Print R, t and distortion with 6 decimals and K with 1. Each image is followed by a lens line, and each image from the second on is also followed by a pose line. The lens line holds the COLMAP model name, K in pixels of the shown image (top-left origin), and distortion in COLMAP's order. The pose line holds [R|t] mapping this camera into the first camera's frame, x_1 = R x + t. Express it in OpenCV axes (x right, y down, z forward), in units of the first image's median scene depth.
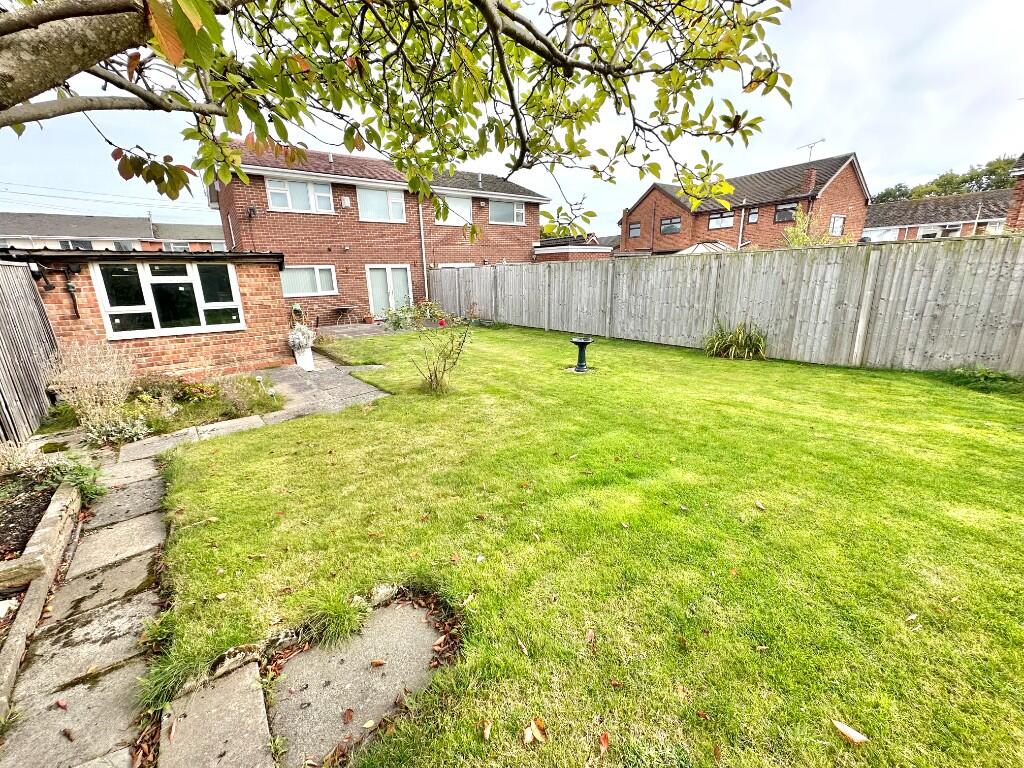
lens RADIAL K [[407.4, 0, 512.7], [0, 407.4, 382.1], [0, 0, 1]] dist [0.000261, 0.000067]
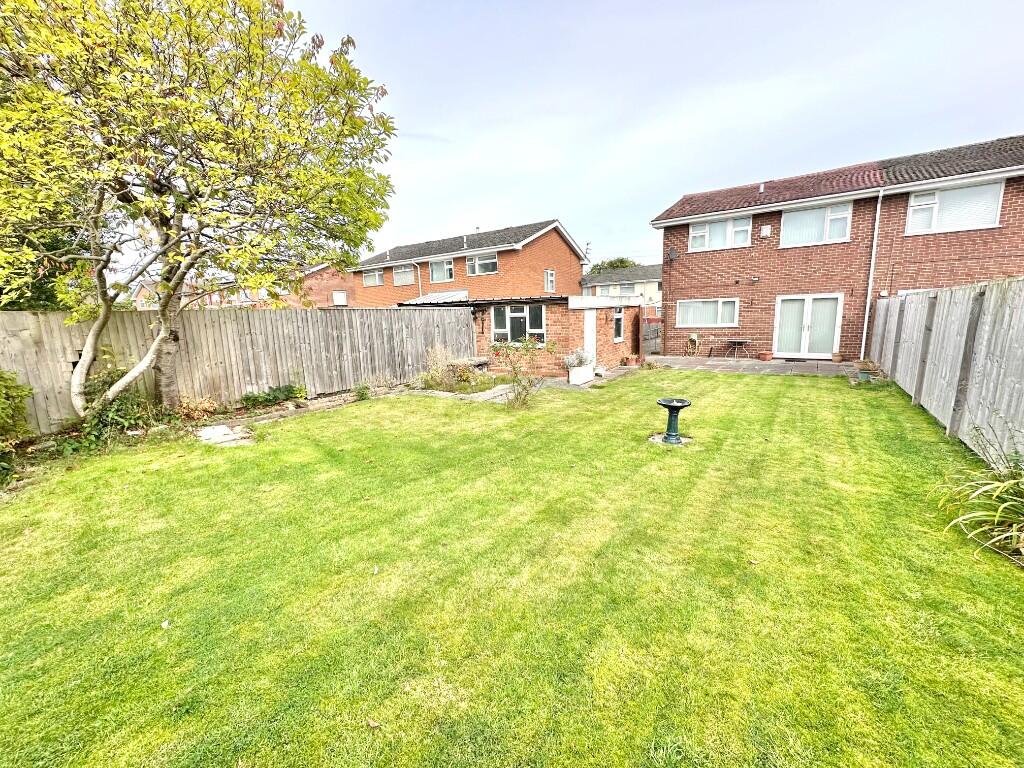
lens RADIAL K [[407.4, 0, 512.7], [0, 407.4, 382.1], [0, 0, 1]] dist [0.000261, 0.000067]
pose [[0.291596, 0.172862, -0.940792, 0.783826], [-0.228950, 0.967560, 0.106818, -0.150389], [0.928738, 0.184247, 0.321713, 0.463769]]
